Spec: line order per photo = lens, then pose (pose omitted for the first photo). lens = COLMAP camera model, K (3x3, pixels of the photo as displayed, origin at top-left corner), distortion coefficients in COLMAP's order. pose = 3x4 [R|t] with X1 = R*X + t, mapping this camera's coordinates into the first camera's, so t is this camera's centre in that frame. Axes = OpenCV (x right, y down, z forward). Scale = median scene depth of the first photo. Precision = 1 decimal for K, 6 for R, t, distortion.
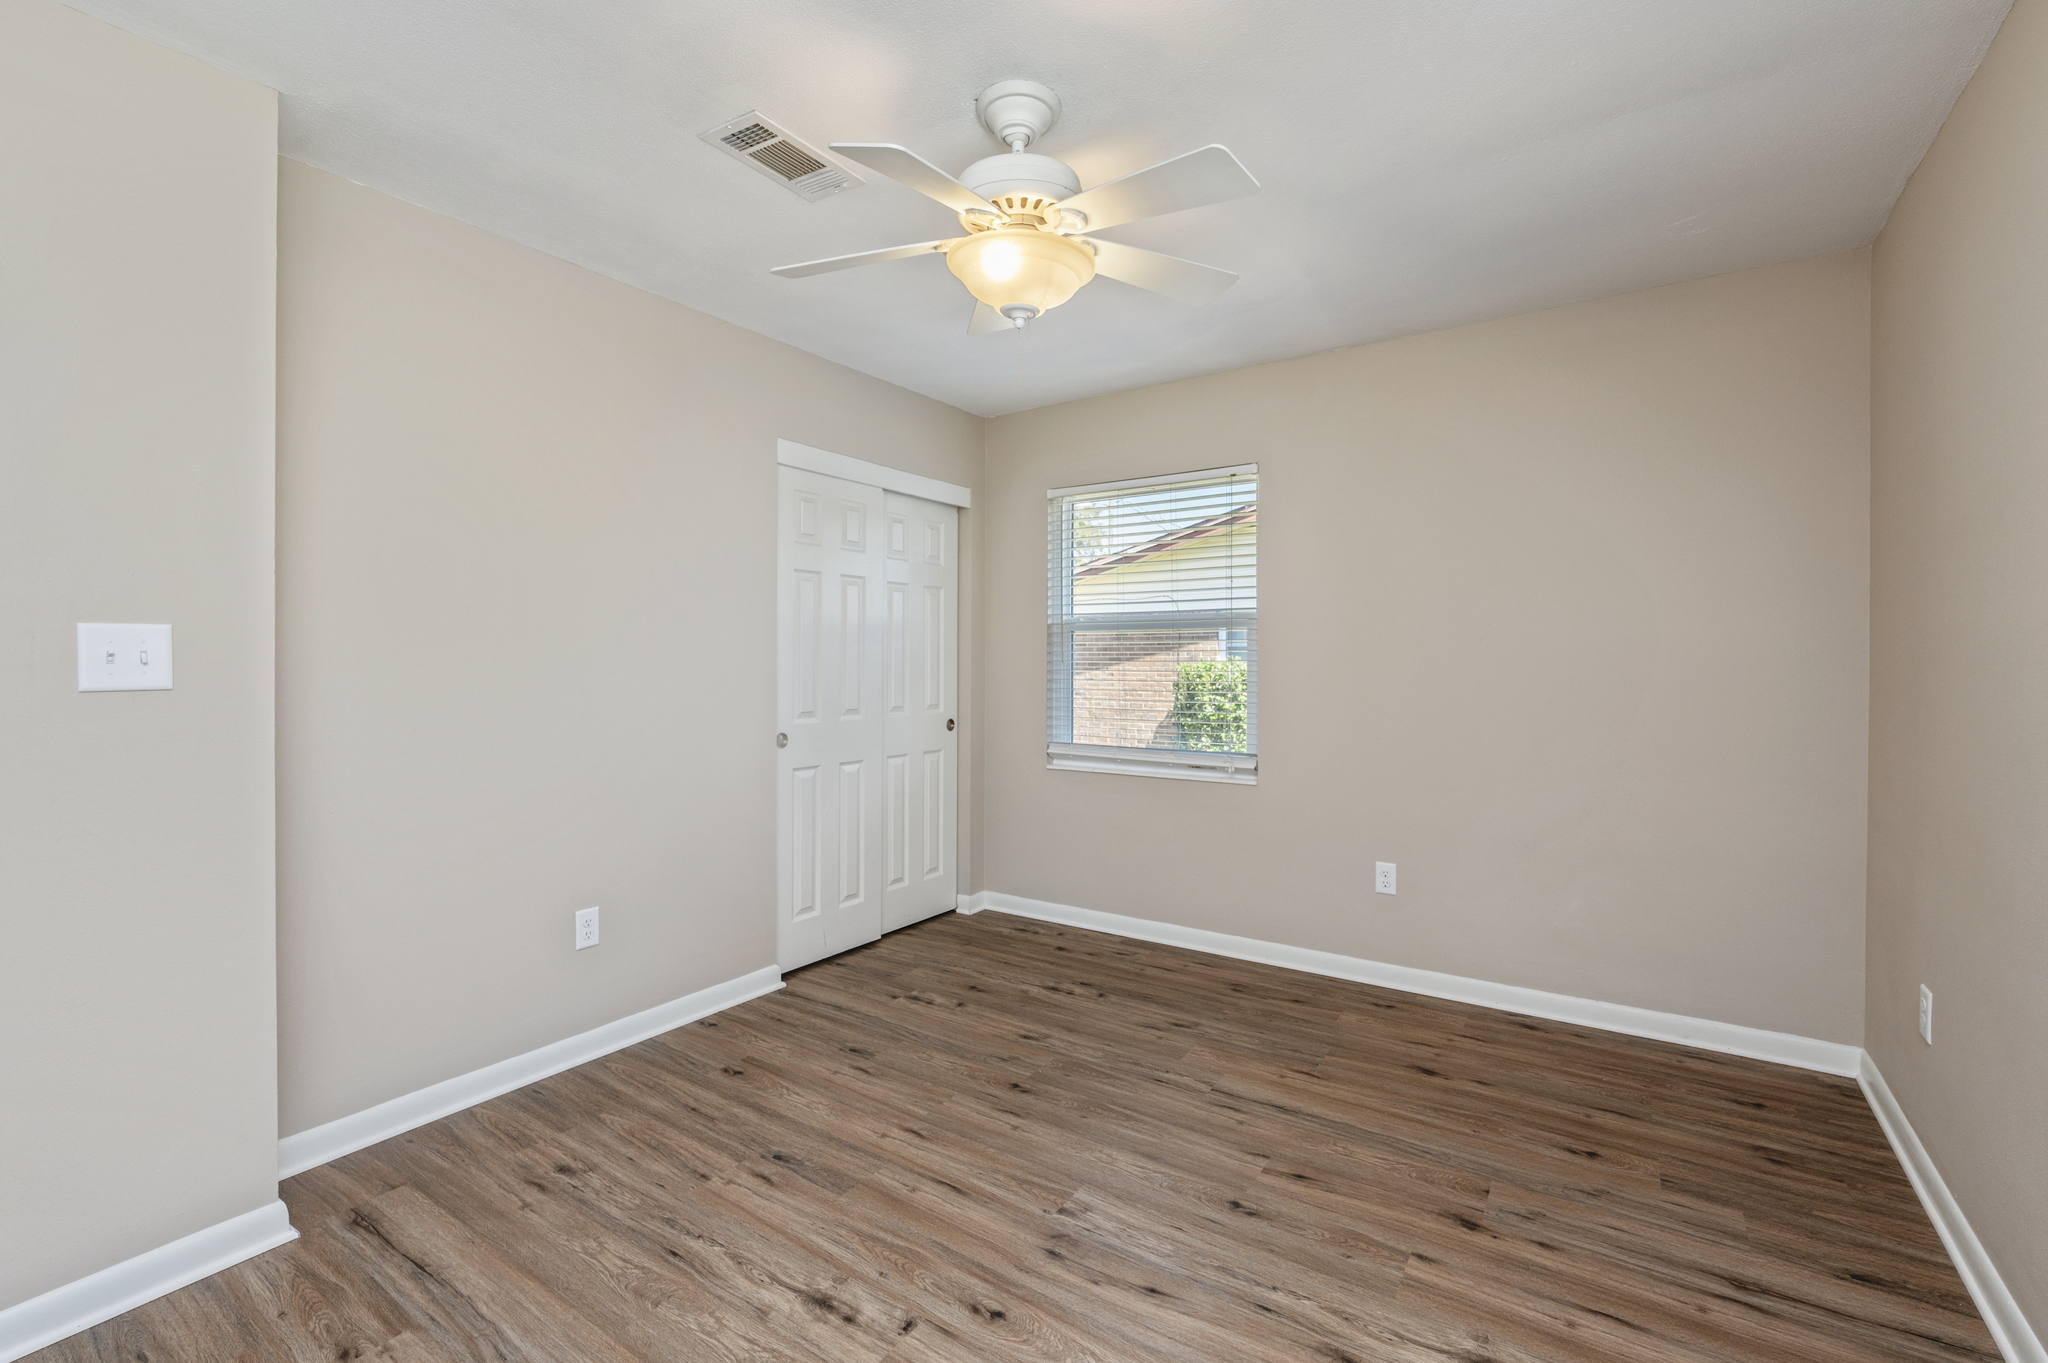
lens RADIAL K [[900.6, 0, 1018.8], [0, 900.6, 678.9], [0, 0, 1]] dist [-0.004651, -0.000272]
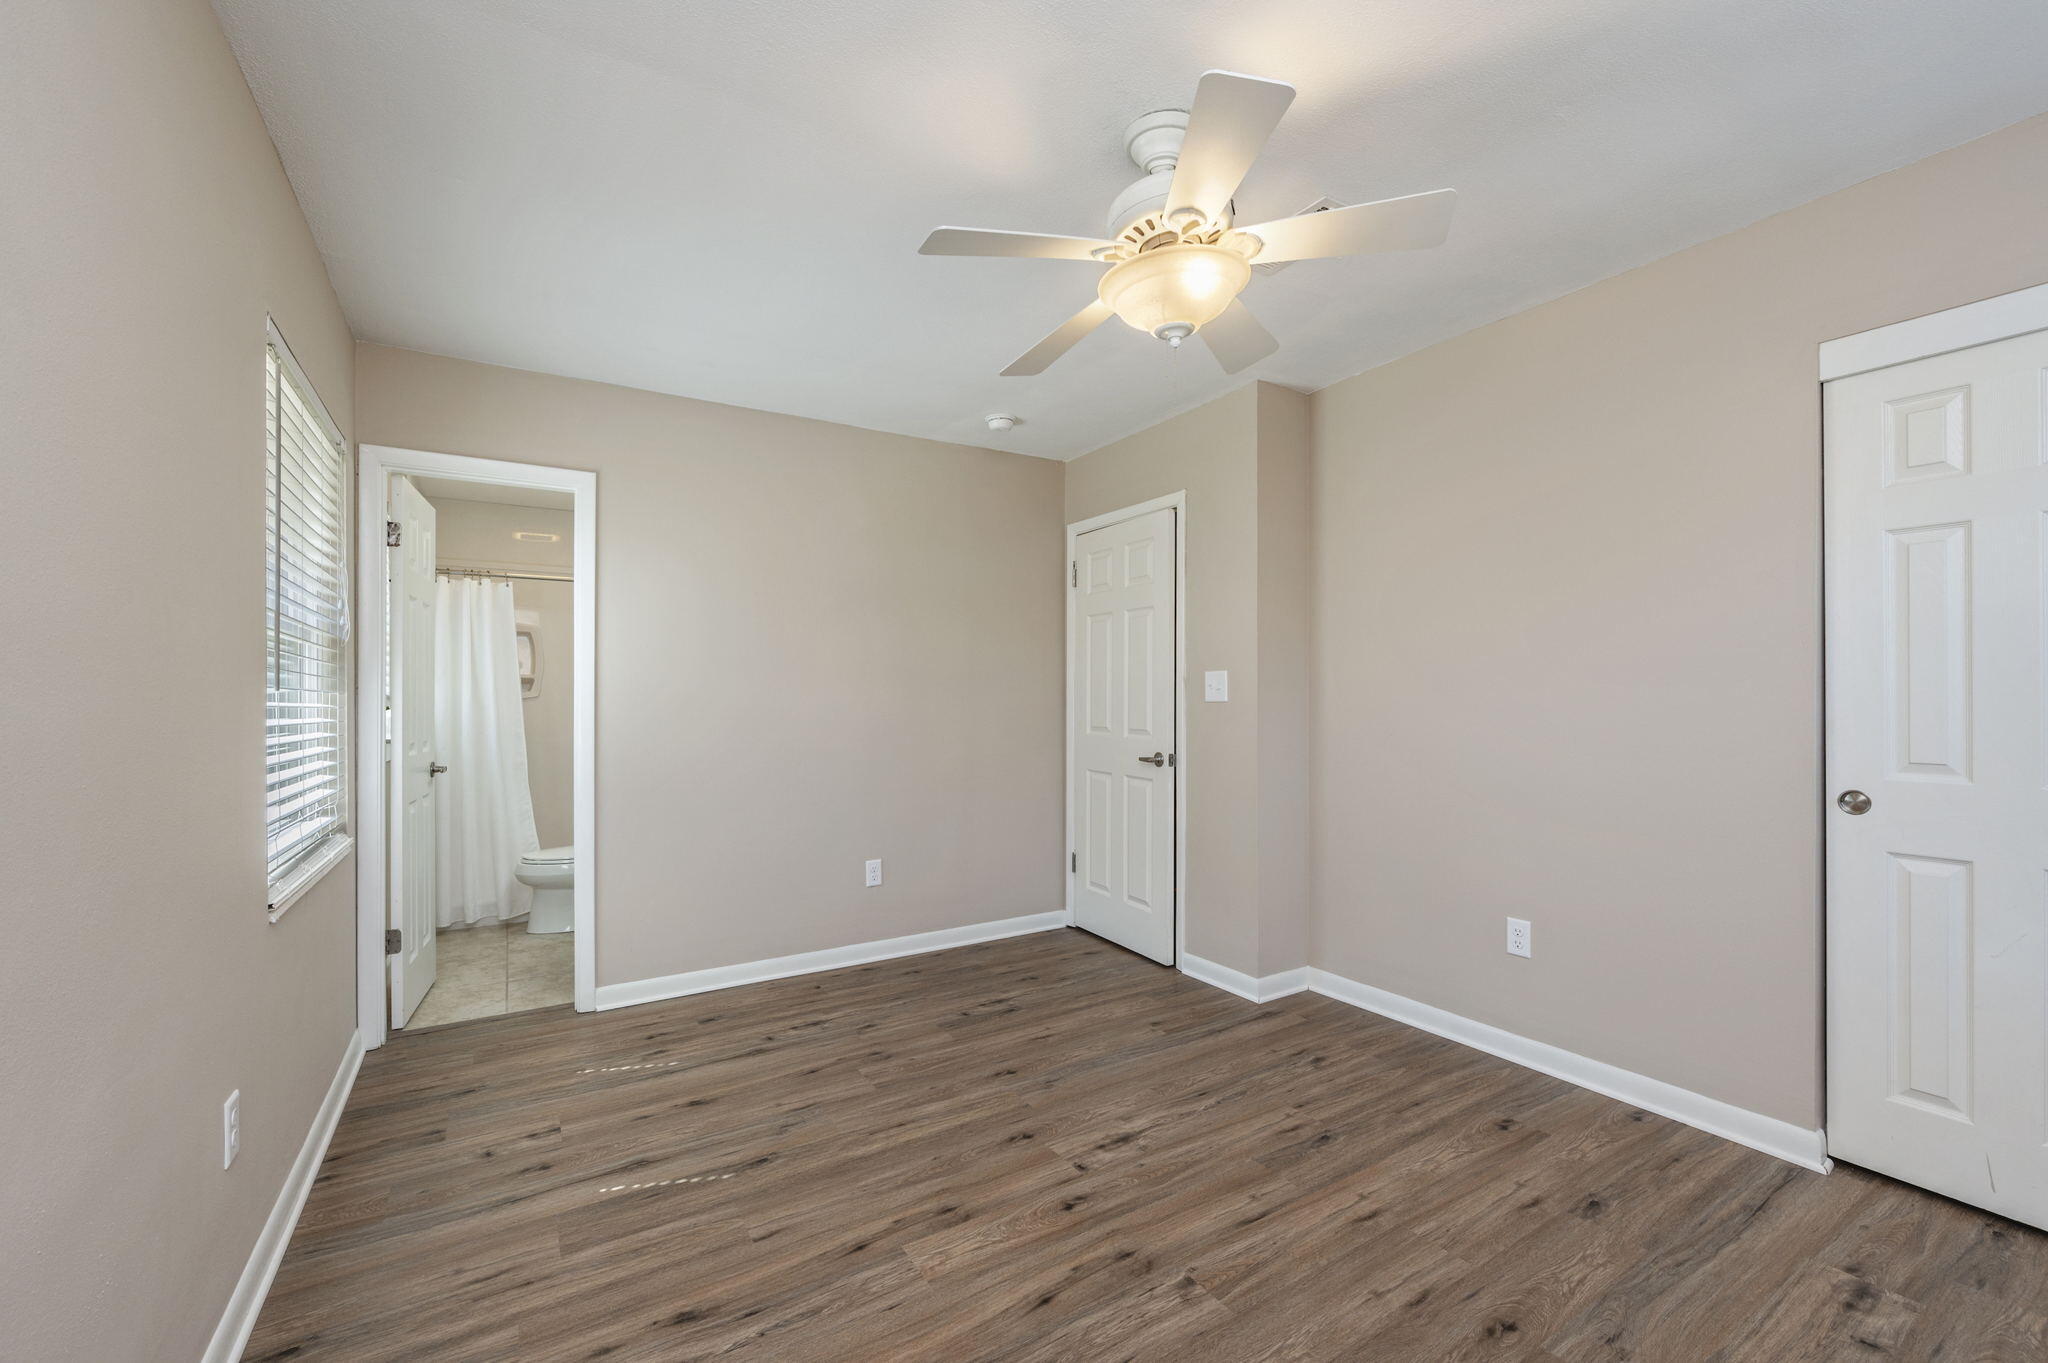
lens RADIAL K [[817.8, 0, 1018.0], [0, 817.8, 689.8], [0, 0, 1]] dist [-0.003098, -0.000353]
pose [[-0.403246, -0.006615, -0.915068, 0.768603], [-0.015138, 0.999885, -0.000557, -0.005493], [0.914966, 0.013628, -0.403300, 1.016668]]
